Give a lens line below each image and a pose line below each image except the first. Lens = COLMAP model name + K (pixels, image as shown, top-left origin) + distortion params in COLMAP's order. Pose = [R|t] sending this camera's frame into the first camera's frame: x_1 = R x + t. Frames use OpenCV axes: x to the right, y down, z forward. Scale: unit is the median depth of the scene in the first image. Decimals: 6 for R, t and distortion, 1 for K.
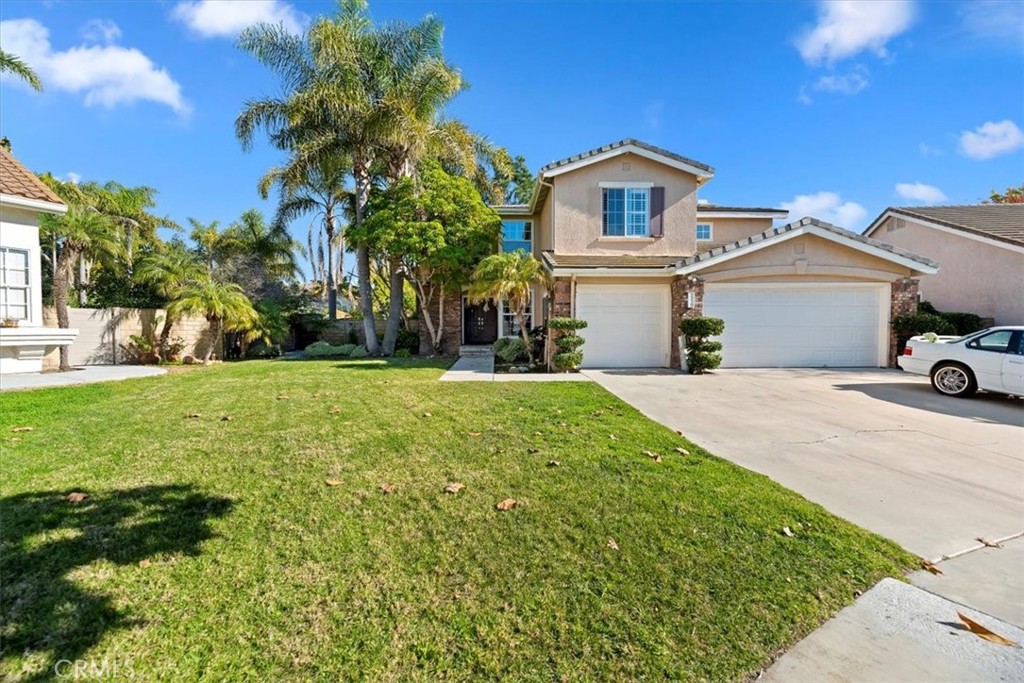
lens RADIAL K [[423.7, 0, 510.7], [0, 423.7, 346.4], [0, 0, 1]] dist [-0.002111, -0.000172]
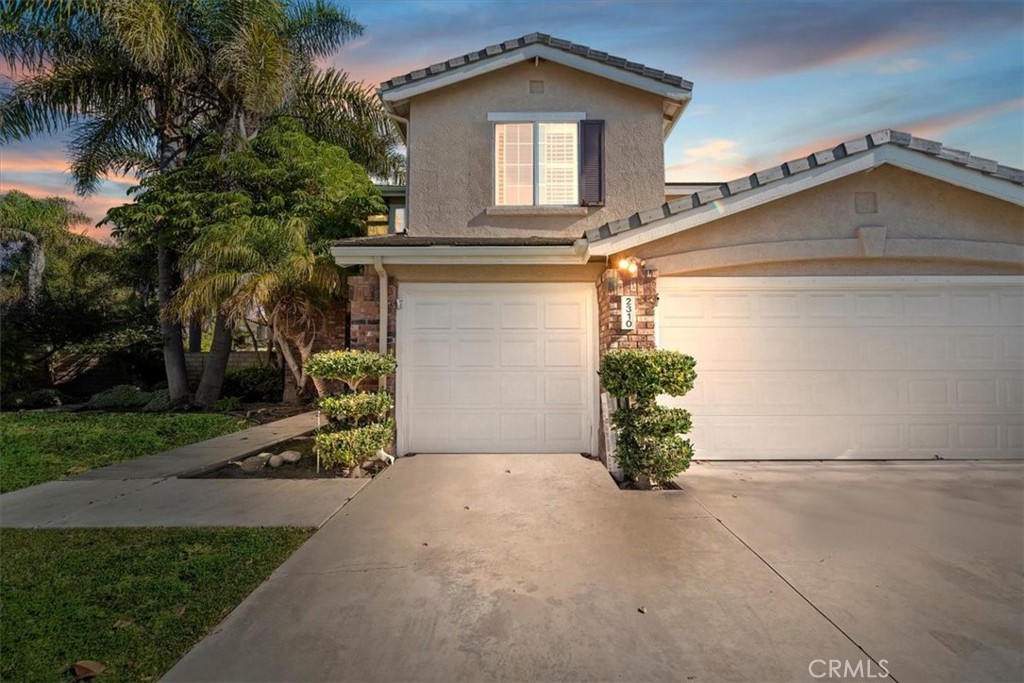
lens RADIAL K [[440.5, 0, 512.0], [0, 440.5, 341.5], [0, 0, 1]] dist [0.000023, 0.000091]
pose [[0.999279, -0.000292, -0.037973, 0.311964], [-0.002800, 0.996681, -0.081361, -0.039006], [0.037871, 0.081409, 0.995961, 0.515411]]
